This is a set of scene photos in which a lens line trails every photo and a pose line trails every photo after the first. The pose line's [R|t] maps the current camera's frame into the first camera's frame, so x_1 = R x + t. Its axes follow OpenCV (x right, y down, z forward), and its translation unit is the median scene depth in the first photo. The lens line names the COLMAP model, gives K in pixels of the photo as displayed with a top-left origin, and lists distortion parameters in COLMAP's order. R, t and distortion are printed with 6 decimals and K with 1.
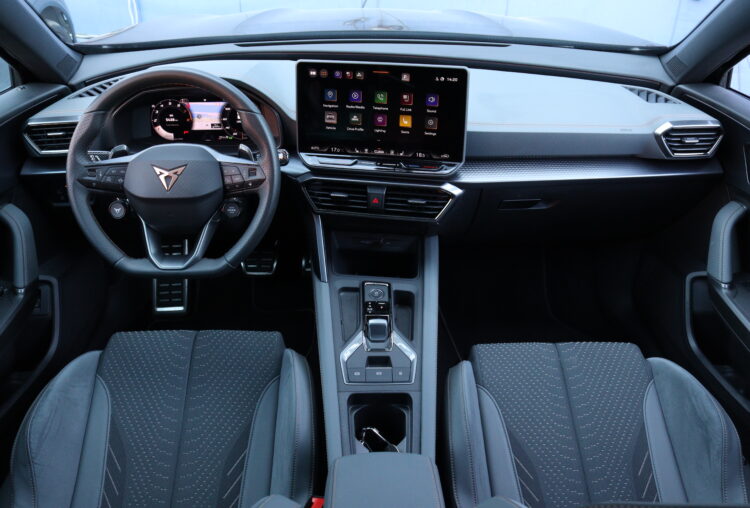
lens RADIAL K [[625.6, 0, 374.6], [0, 625.6, 249.5], [0, 0, 1]] dist [-0.163267, 0.122934]
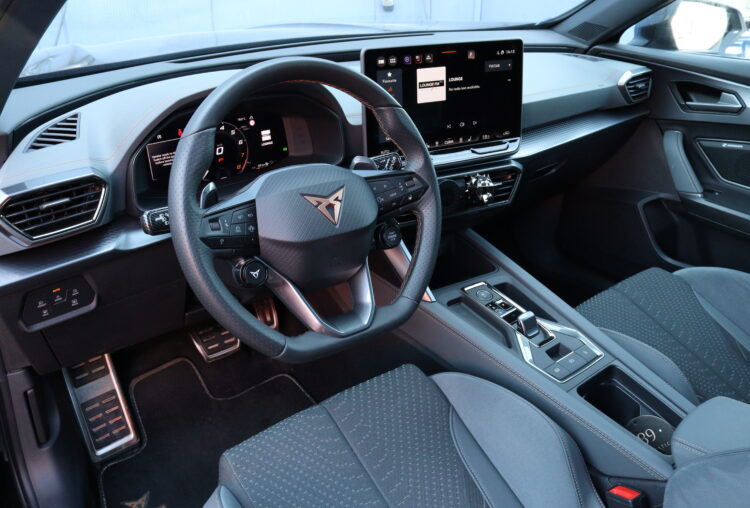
lens RADIAL K [[625.6, 0, 379.1], [0, 625.6, 251.6], [0, 0, 1]] dist [-0.163267, 0.122934]
pose [[0.797443, -0.271134, 0.539047, -0.606823], [0.309372, 0.950719, 0.020528, -0.056172], [-0.518048, 0.150396, 0.842026, 0.321614]]
